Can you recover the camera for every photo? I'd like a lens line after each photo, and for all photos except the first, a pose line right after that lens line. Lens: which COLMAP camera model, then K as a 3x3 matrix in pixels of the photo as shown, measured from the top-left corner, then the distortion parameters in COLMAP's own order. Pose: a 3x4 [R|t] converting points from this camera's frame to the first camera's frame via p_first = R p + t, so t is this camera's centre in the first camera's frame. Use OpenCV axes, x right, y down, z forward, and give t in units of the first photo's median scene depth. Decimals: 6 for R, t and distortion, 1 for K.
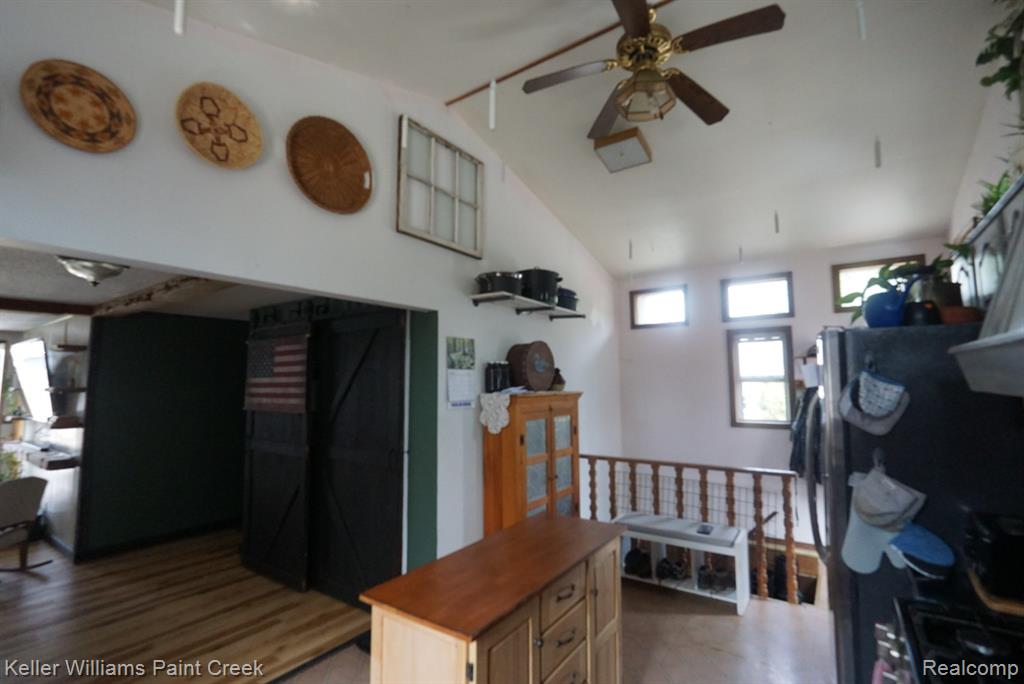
lens RADIAL K [[468.6, 0, 512.4], [0, 468.6, 339.5], [0, 0, 1]] dist [-0.027374, 0.013820]
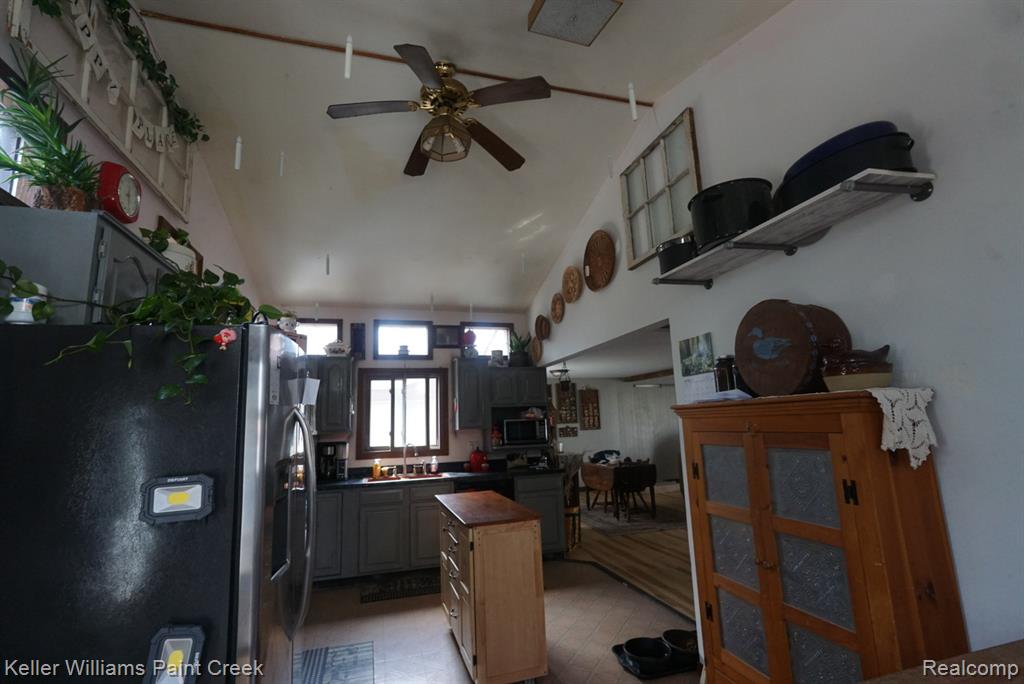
lens RADIAL K [[468.6, 0, 512.4], [0, 468.6, 339.5], [0, 0, 1]] dist [-0.027374, 0.013820]
pose [[-0.627696, -0.107337, -0.771023, 0.661083], [0.105983, 0.969443, -0.221241, 0.135874], [0.771211, -0.220587, -0.597139, 1.128627]]
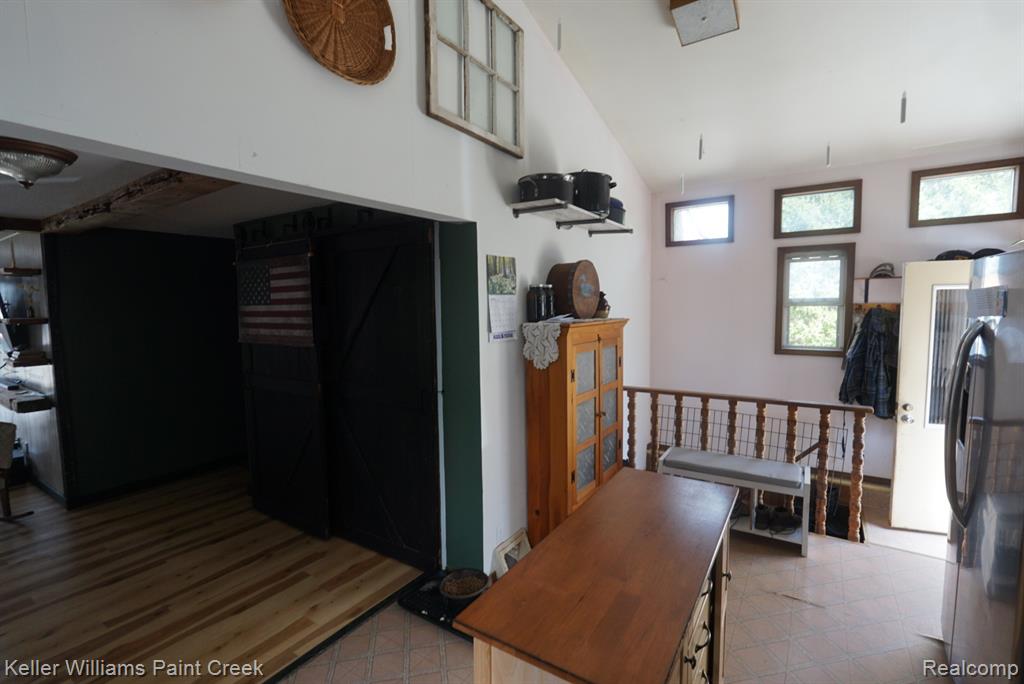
lens RADIAL K [[468.6, 0, 512.4], [0, 468.6, 339.5], [0, 0, 1]] dist [-0.027374, 0.013820]
pose [[0.999474, -0.009121, 0.031112, -0.106699], [0.003751, 0.985701, 0.168464, 0.001726], [-0.032204, -0.168258, 0.985217, 0.145479]]
